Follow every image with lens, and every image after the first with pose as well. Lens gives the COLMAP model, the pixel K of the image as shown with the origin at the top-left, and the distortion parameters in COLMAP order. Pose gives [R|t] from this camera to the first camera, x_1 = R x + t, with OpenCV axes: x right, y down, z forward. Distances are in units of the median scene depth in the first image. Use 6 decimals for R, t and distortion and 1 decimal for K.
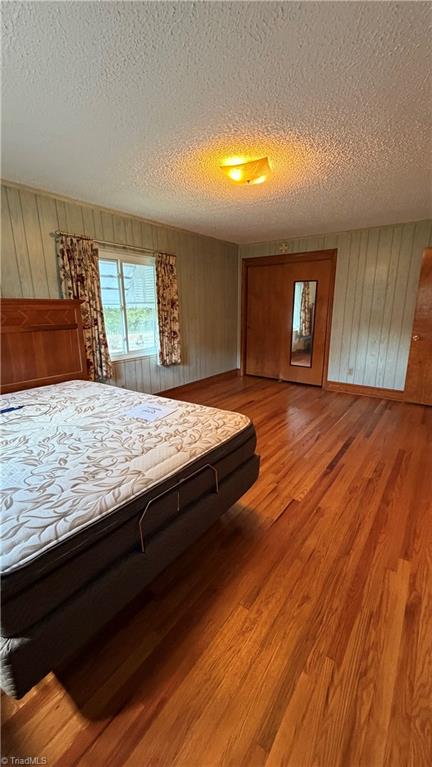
lens RADIAL K [[305.9, 0, 215.5], [0, 305.9, 381.7], [0, 0, 1]] dist [-0.000708, 0.000195]
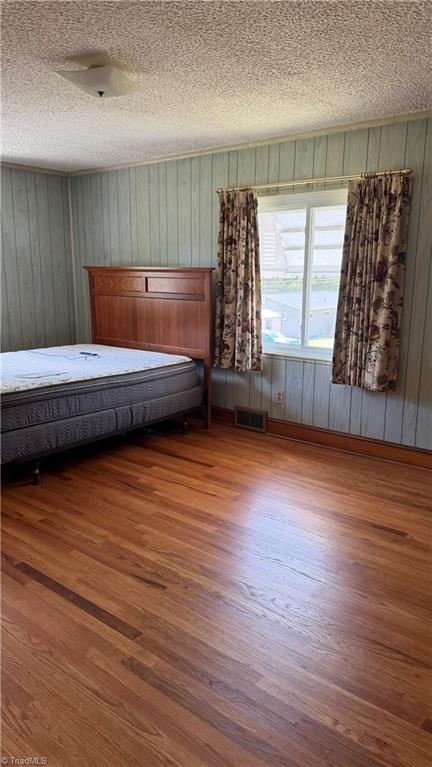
lens RADIAL K [[561.0, 0, 216.0], [0, 561.0, 383.5], [0, 0, 1]] dist [0.000373, 0.000062]
pose [[-0.057088, 0.207856, -0.976492, 0.982865], [-0.237843, 0.947095, 0.215503, -0.263128], [0.969625, 0.244554, -0.004631, 0.961341]]
